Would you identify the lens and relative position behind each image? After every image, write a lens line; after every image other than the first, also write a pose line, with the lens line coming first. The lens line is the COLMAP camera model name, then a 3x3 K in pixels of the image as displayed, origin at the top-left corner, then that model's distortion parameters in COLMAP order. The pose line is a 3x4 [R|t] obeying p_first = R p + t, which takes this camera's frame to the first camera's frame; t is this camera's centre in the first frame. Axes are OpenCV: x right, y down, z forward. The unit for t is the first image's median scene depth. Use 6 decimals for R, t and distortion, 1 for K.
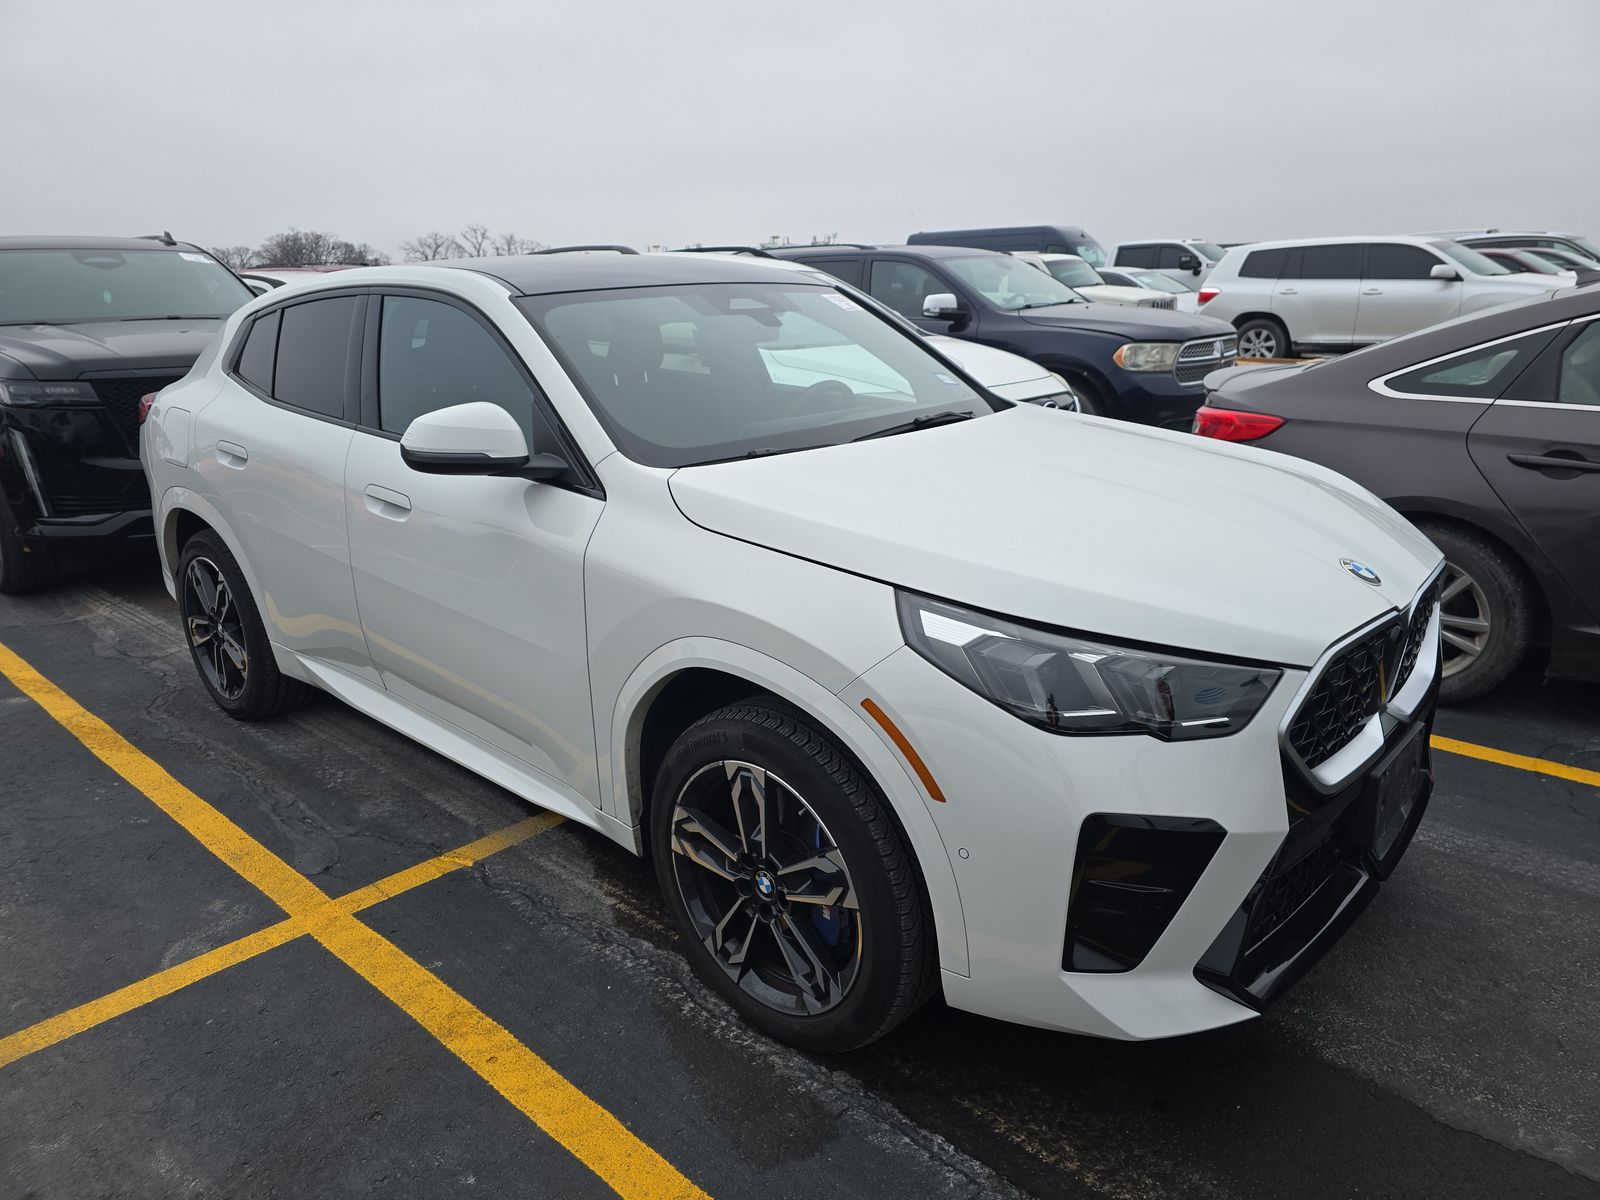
lens RADIAL K [[1068.1, 0, 798.3], [0, 1068.1, 604.0], [0, 0, 1]] dist [0.061091, -0.056025]
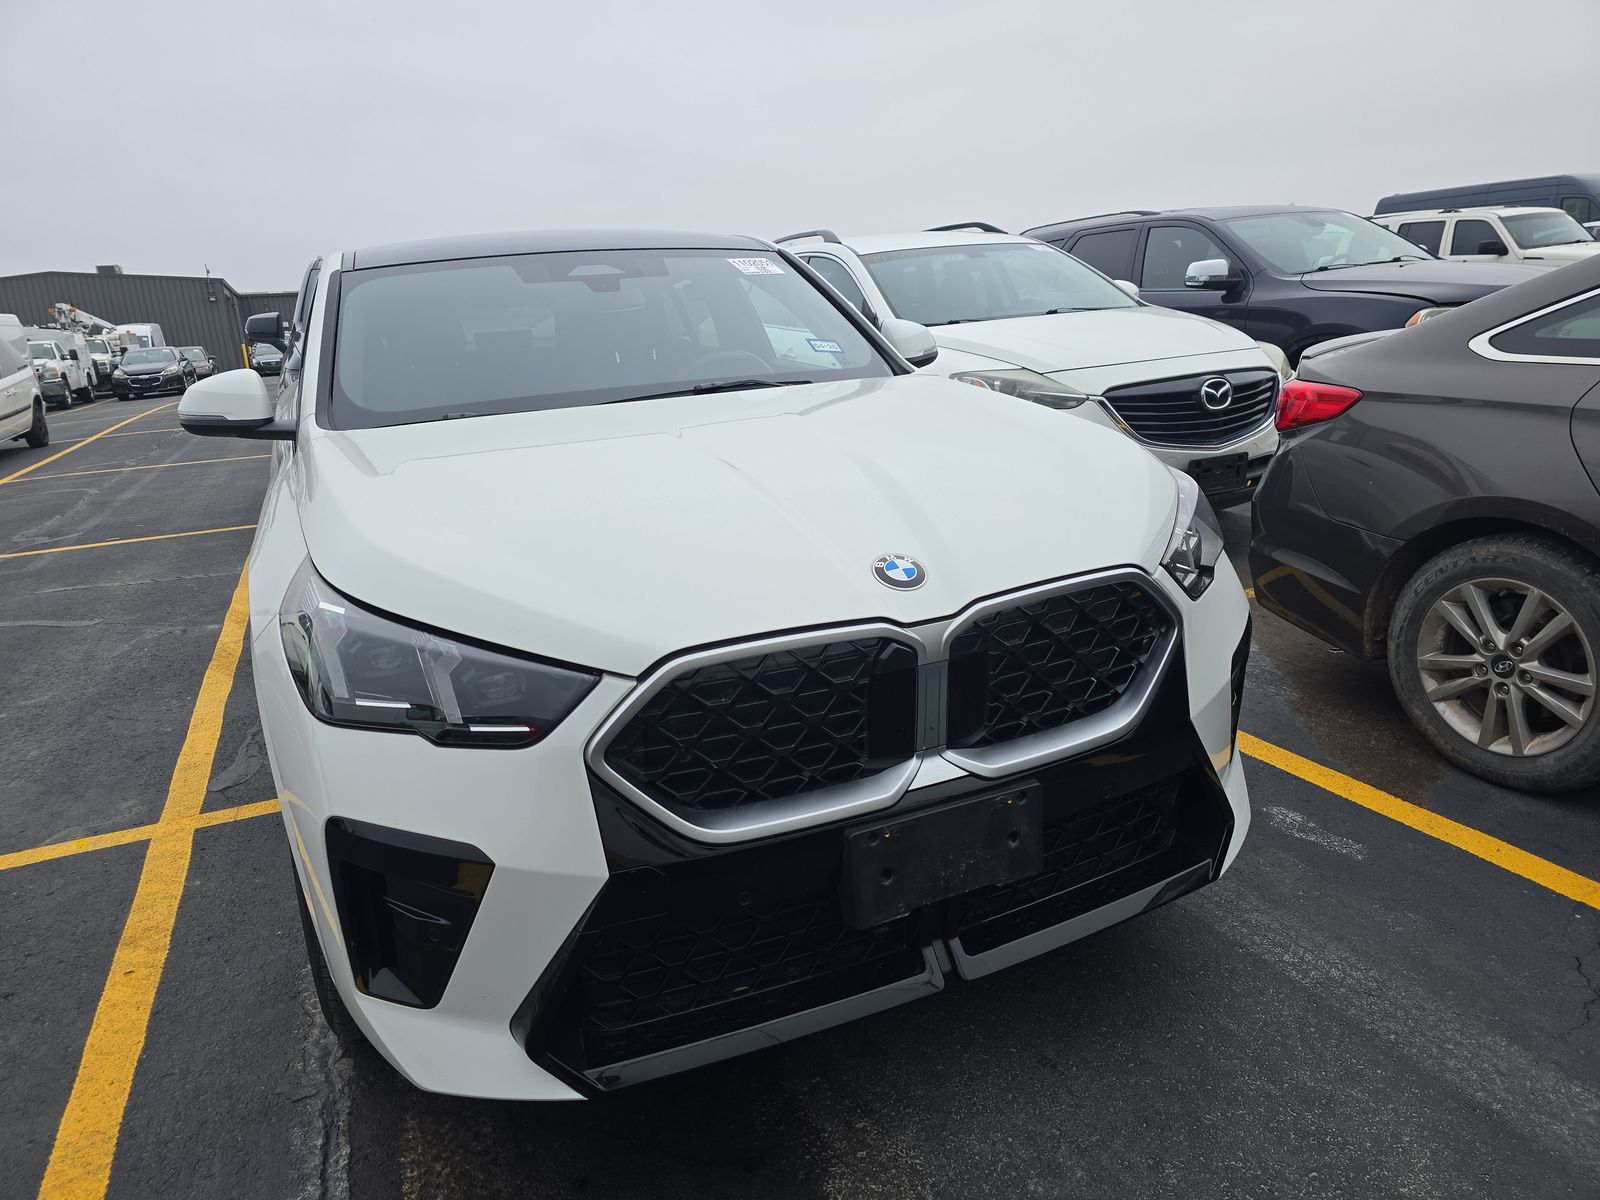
lens RADIAL K [[1068.1, 0, 798.3], [0, 1068.1, 604.0], [0, 0, 1]] dist [0.061091, -0.056025]
pose [[0.913434, 0.072606, -0.400459, 0.448477], [-0.071194, 0.997292, 0.018424, -0.009348], [0.400712, 0.011682, 0.916130, 0.162064]]
